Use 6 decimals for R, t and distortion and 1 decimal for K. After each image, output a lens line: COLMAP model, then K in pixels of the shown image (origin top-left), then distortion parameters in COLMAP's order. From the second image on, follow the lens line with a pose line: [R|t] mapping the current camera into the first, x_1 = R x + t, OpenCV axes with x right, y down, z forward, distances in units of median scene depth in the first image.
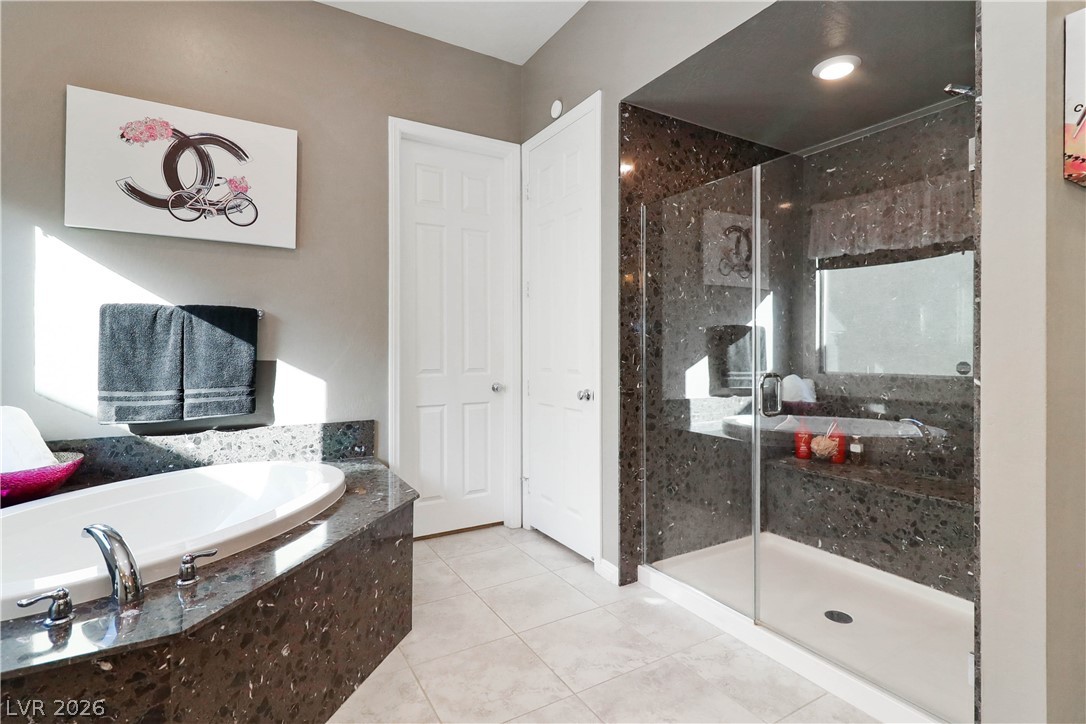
lens RADIAL K [[515.7, 0, 555.6], [0, 515.7, 352.9], [0, 0, 1]] dist [0.001773, -0.013760]
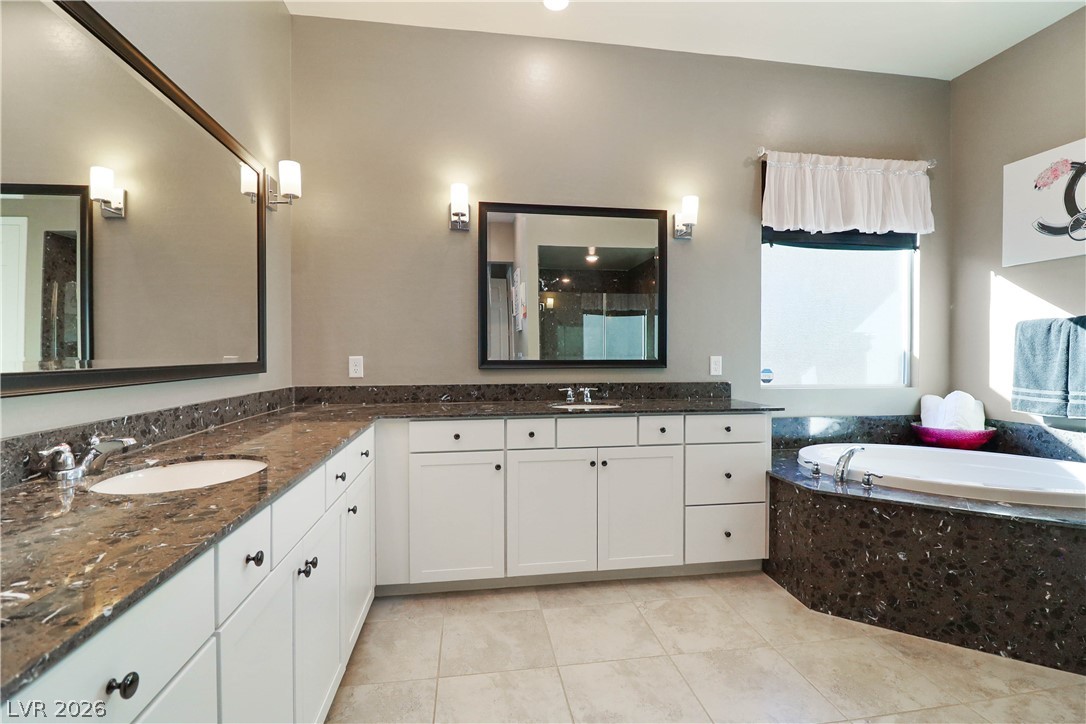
lens RADIAL K [[515.7, 0, 555.6], [0, 515.7, 352.9], [0, 0, 1]] dist [0.001773, -0.013760]
pose [[-0.374305, -0.000359, -0.927306, 0.762828], [-0.002007, 0.999998, 0.000423, -0.011655], [0.927304, 0.002019, -0.374304, 0.371876]]
